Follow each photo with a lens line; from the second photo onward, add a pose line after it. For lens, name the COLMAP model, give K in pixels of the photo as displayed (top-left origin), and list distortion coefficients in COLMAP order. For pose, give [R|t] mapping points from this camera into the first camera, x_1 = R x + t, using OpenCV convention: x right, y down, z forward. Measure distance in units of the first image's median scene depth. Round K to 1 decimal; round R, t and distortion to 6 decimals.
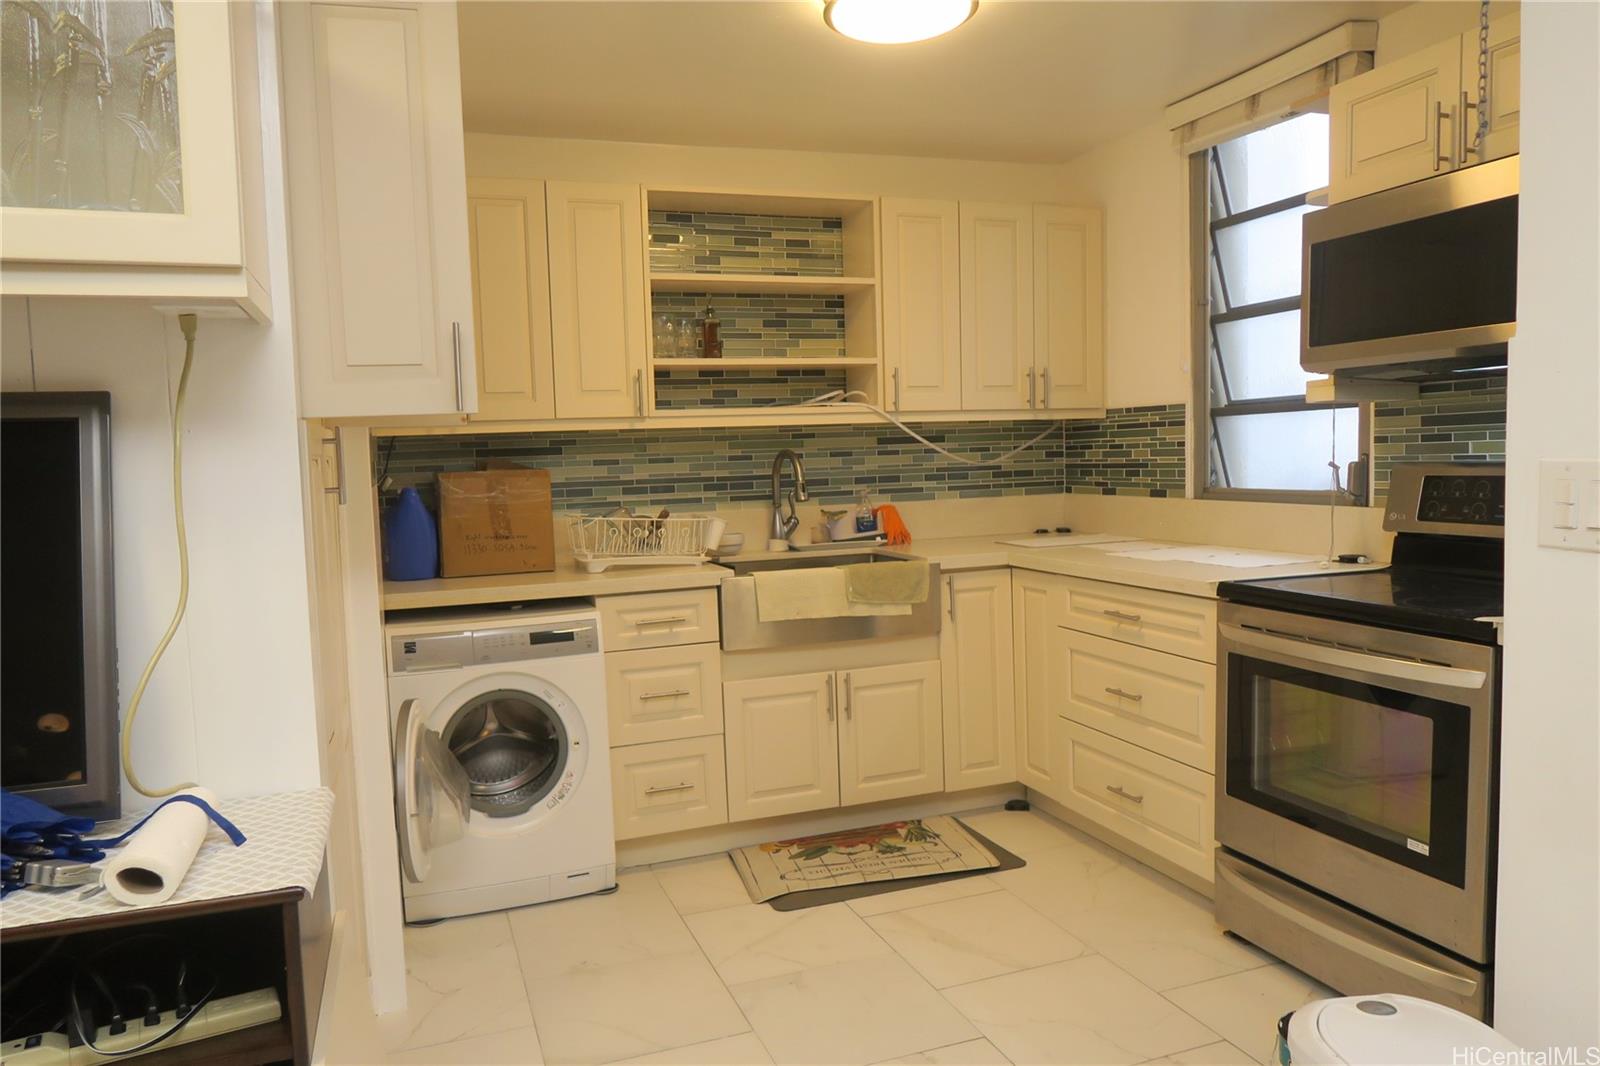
lens RADIAL K [[1102.4, 0, 799.9], [0, 1102.4, 532.0], [0, 0, 1]] dist [-0.025417, 0.000848]
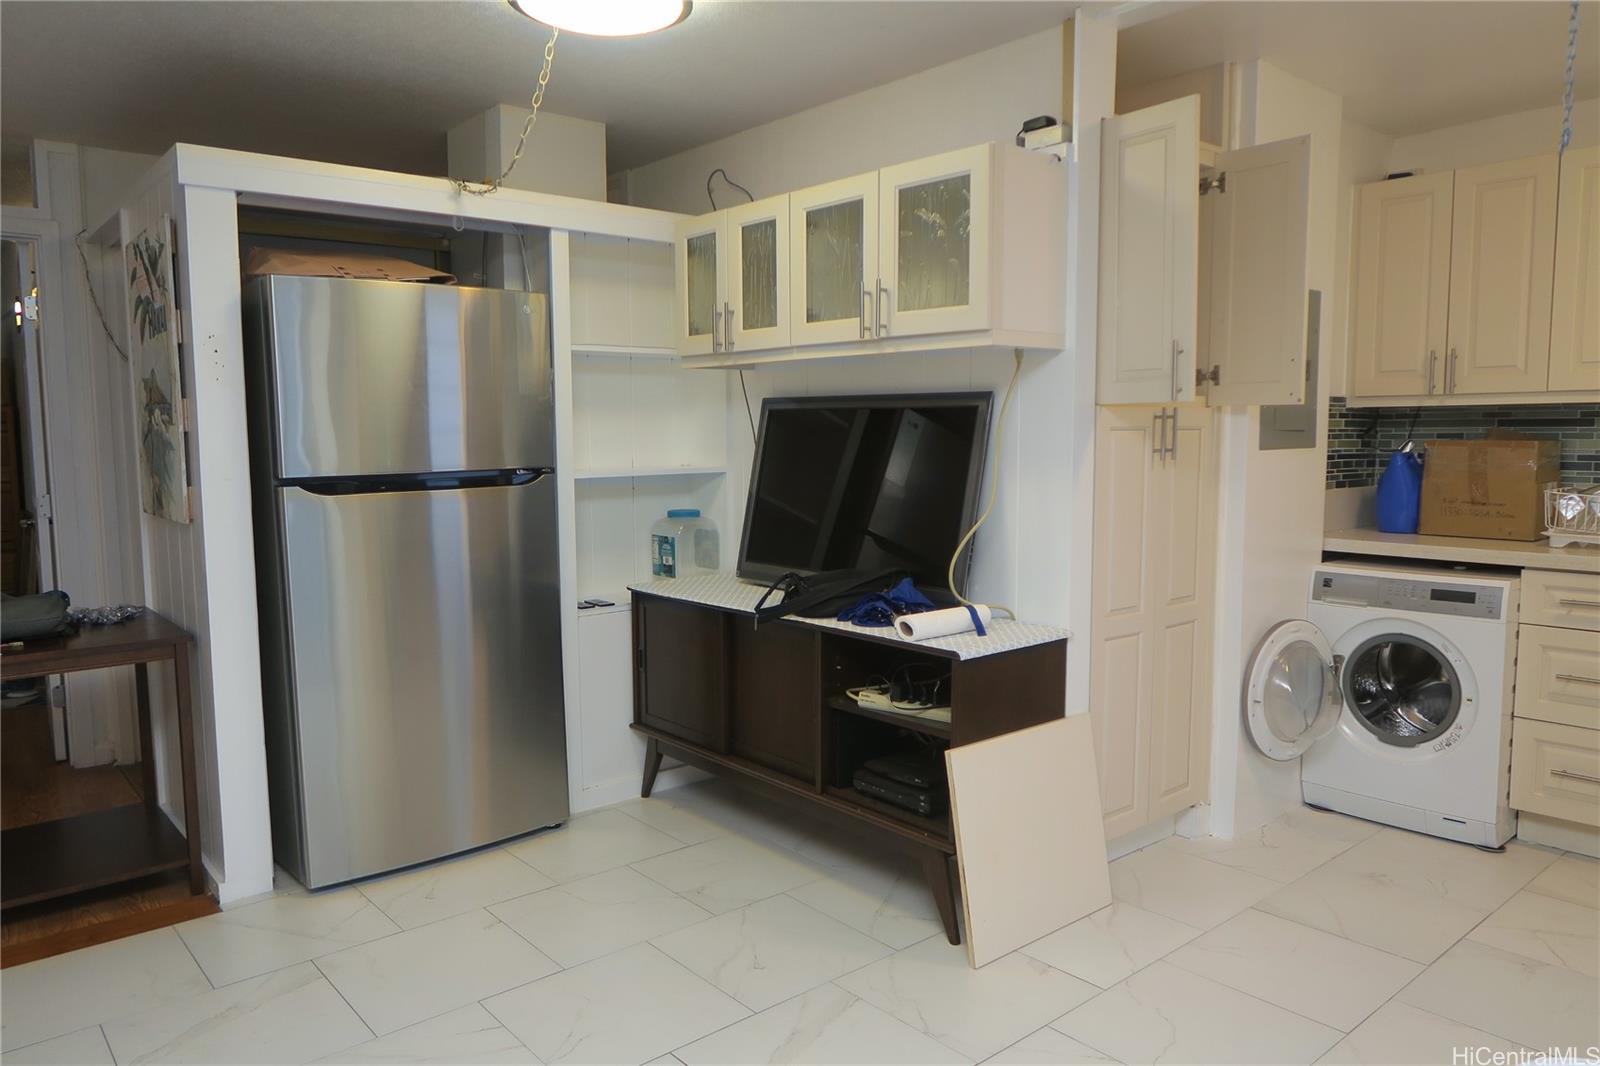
lens RADIAL K [[1102.4, 0, 799.2], [0, 1102.4, 534.3], [0, 0, 1]] dist [-0.025417, 0.000848]
pose [[0.352123, 0.118831, -0.928379, 0.527053], [-0.071136, 0.992436, 0.100049, -0.026582], [0.933246, 0.030811, 0.357913, 0.011312]]
